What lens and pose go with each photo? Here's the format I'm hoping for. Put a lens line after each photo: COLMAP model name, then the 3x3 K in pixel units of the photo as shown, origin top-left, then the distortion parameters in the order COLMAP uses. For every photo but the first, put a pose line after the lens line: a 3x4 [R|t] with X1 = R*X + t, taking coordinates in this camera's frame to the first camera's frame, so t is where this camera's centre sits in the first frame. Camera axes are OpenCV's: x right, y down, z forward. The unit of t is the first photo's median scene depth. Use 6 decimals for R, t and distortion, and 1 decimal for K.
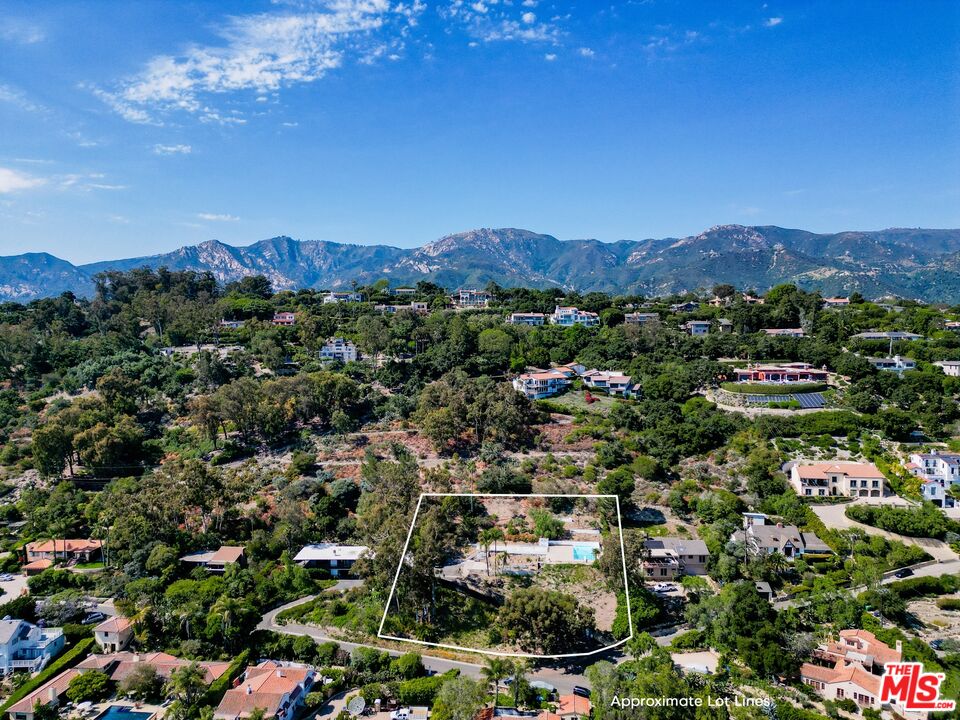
lens RADIAL K [[670.1, 0, 480.0], [0, 670.1, 360.0], [0, 0, 1]] dist [0.080721, -0.082048]
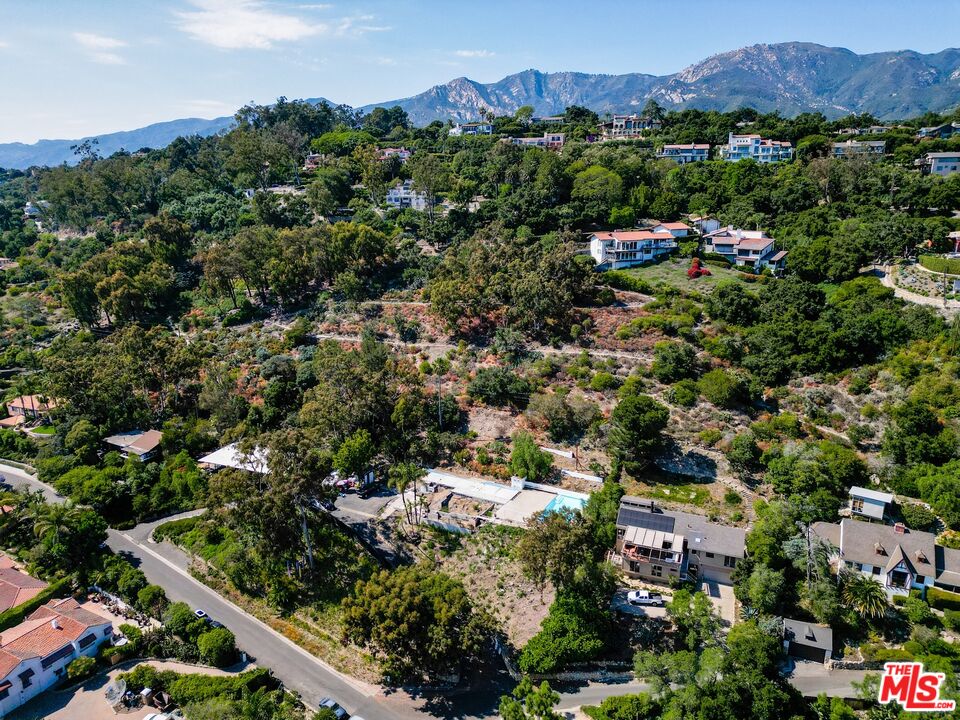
lens RADIAL K [[670.1, 0, 480.0], [0, 670.1, 360.0], [0, 0, 1]] dist [0.080721, -0.082048]
pose [[0.933998, 0.094941, -0.344432, 0.222210], [-0.014965, 0.973596, 0.227787, -0.008750], [0.356964, -0.207599, 0.910758, 0.295591]]
